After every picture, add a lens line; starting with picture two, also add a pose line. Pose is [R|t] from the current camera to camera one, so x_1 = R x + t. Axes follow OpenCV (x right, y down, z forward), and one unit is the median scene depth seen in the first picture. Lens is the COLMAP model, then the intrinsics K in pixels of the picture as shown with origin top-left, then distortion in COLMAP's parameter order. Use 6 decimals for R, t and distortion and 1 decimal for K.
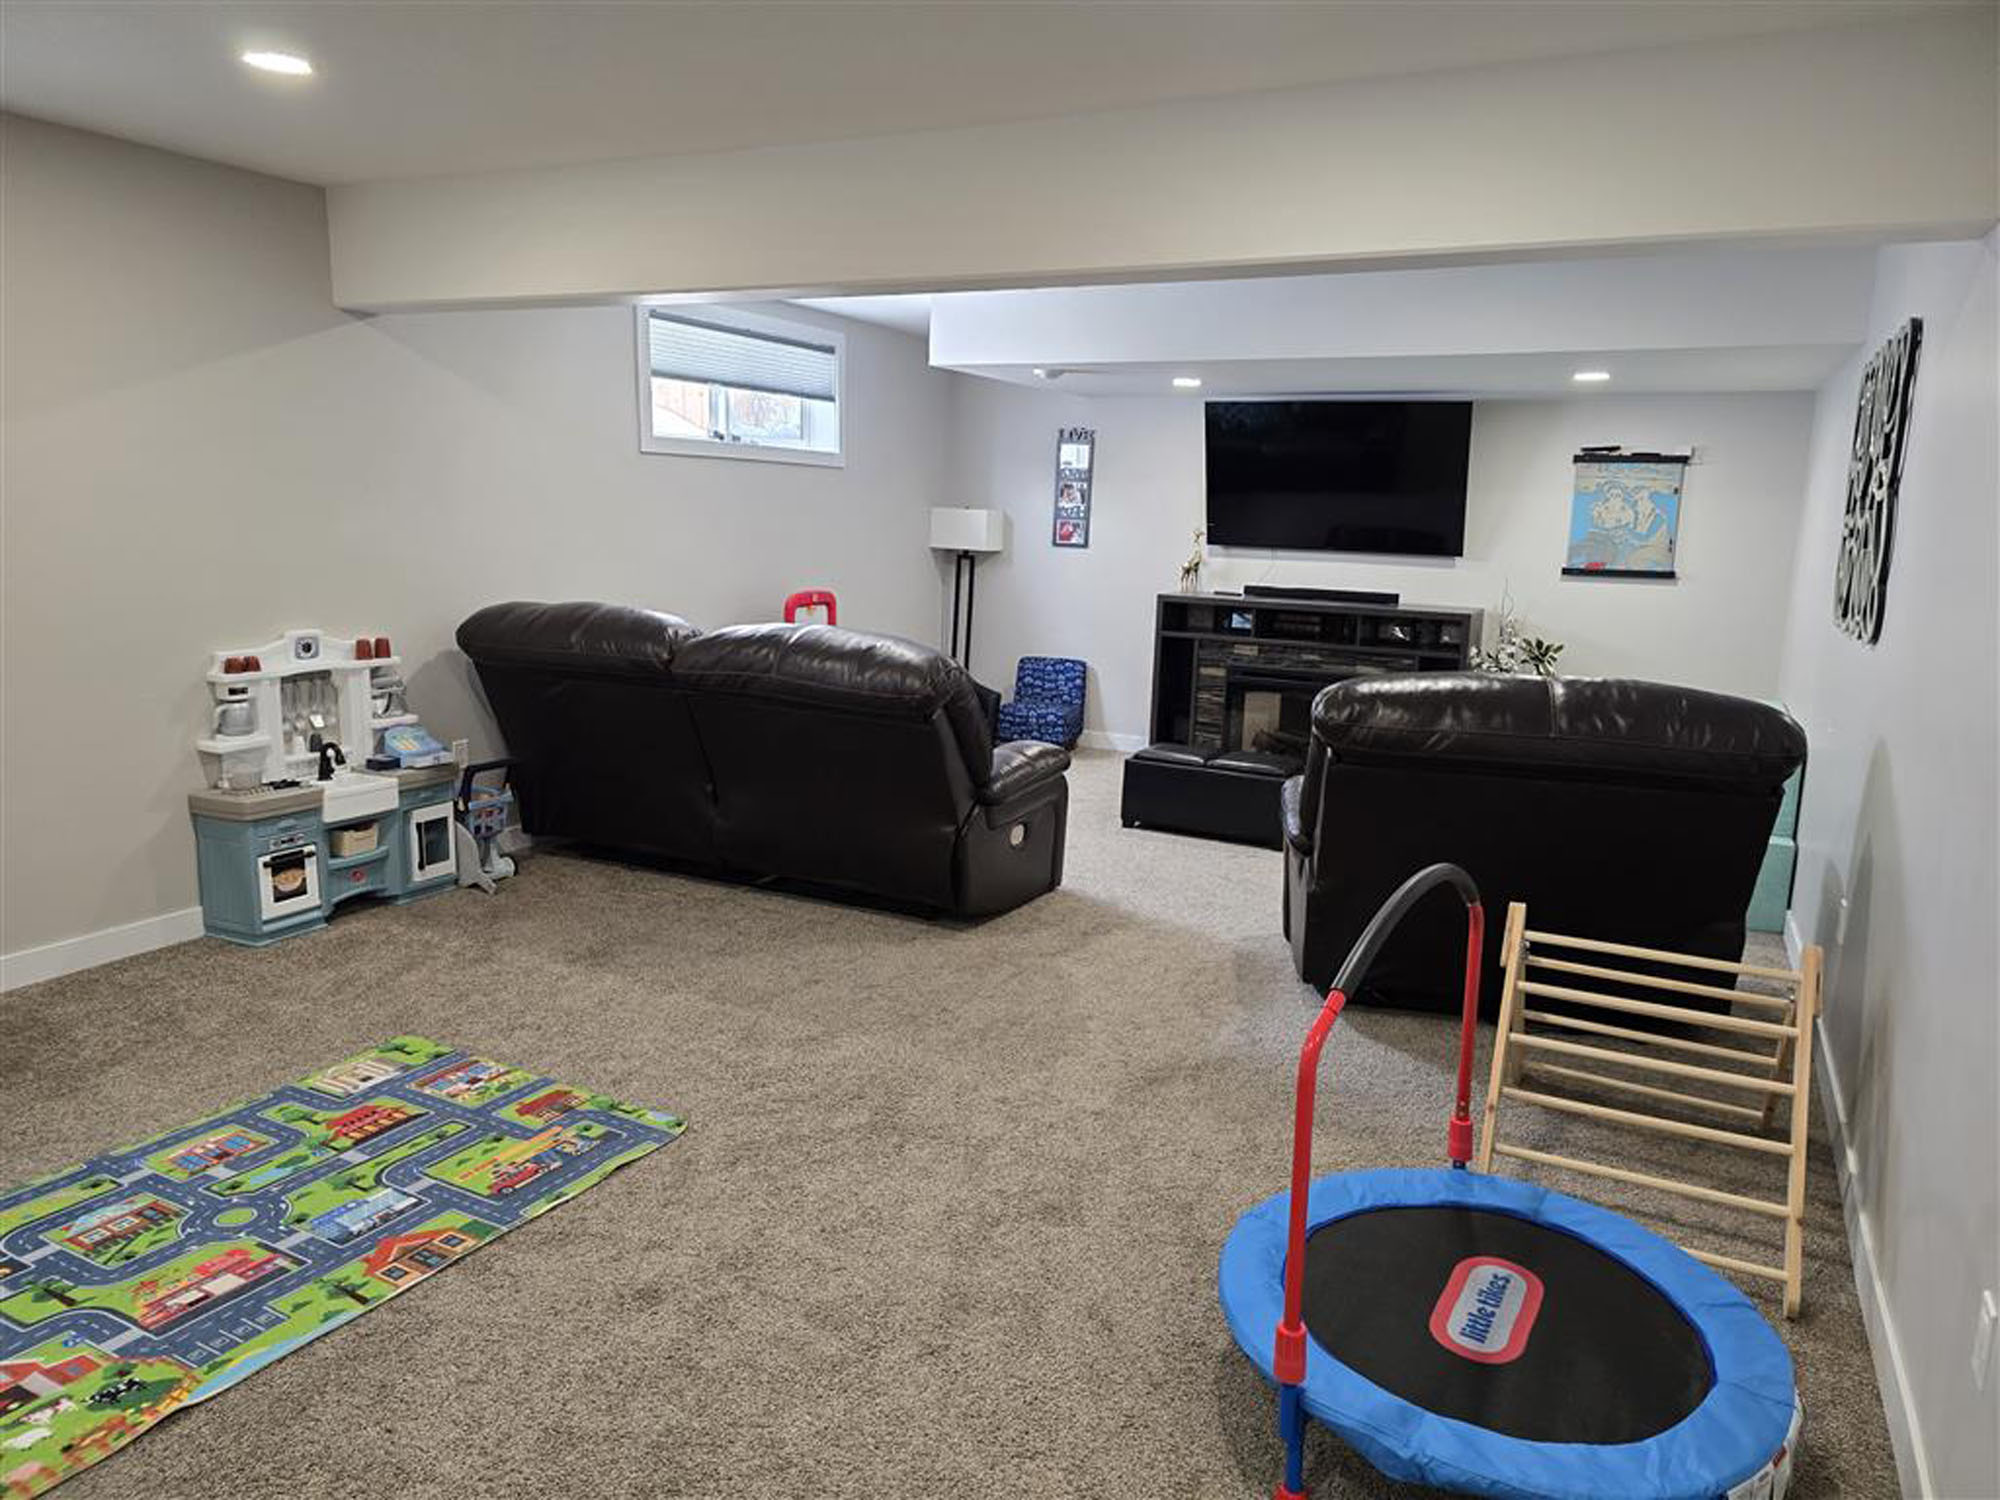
lens RADIAL K [[1340.7, 0, 1012.9], [0, 1340.7, 733.5], [0, 0, 1]] dist [0.057549, -0.052627]
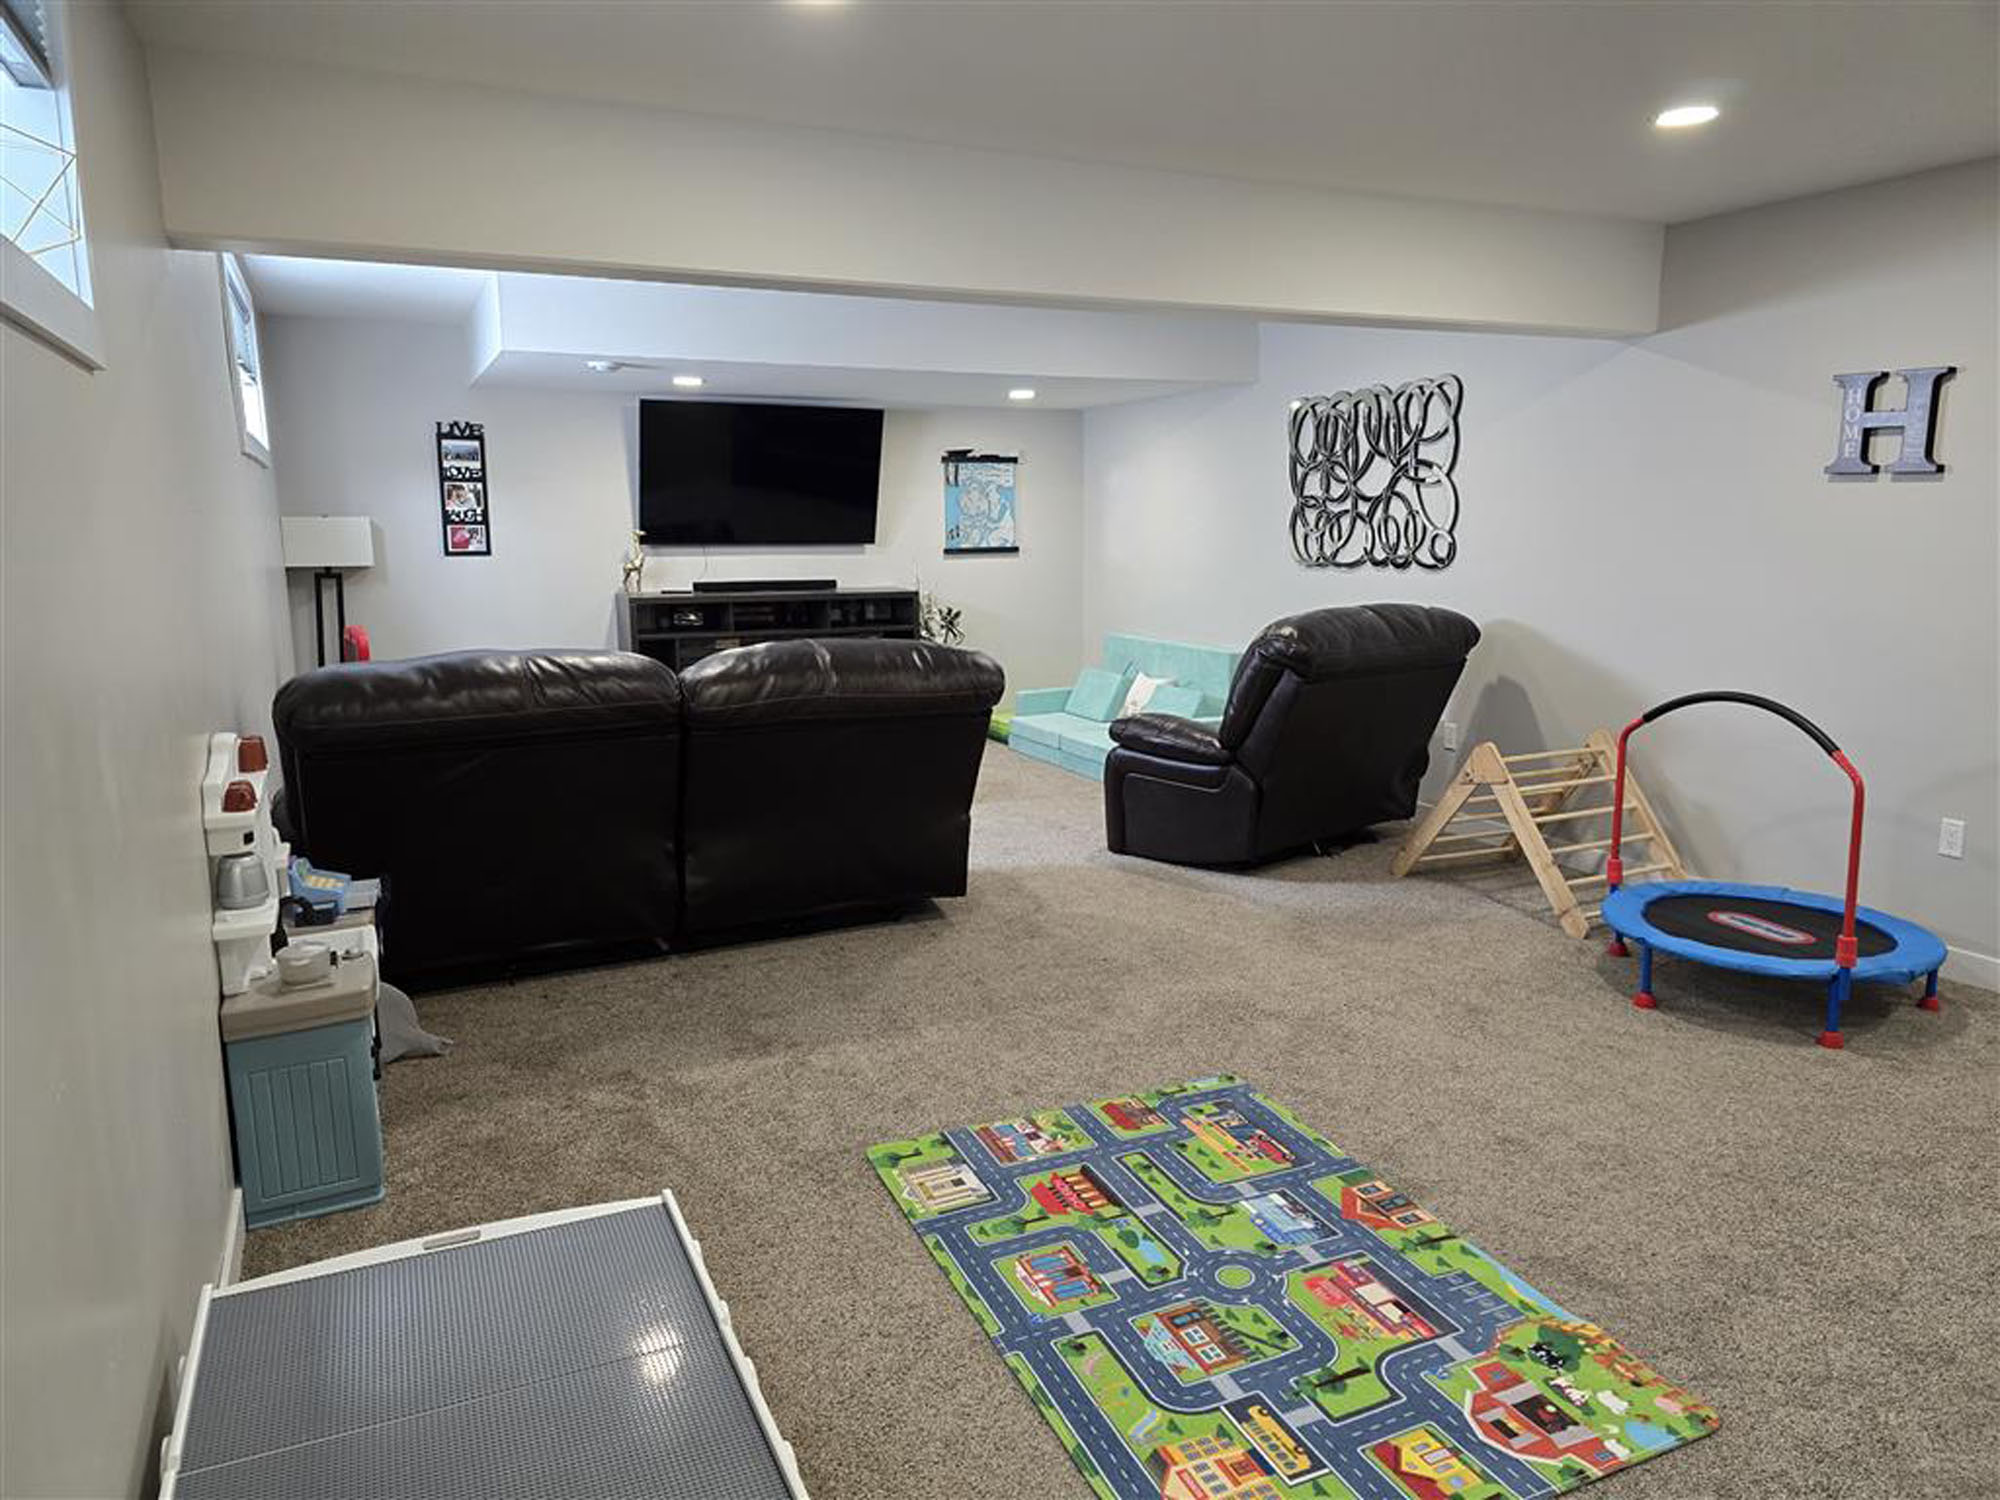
lens RADIAL K [[1340.7, 0, 1000.1], [0, 1340.7, 754.7], [0, 0, 1]] dist [0.057549, -0.052627]
pose [[0.607877, -0.173411, 0.774864, -1.002065], [0.158293, 0.982738, 0.095753, -0.086948], [-0.778093, 0.064450, 0.624834, 0.388717]]
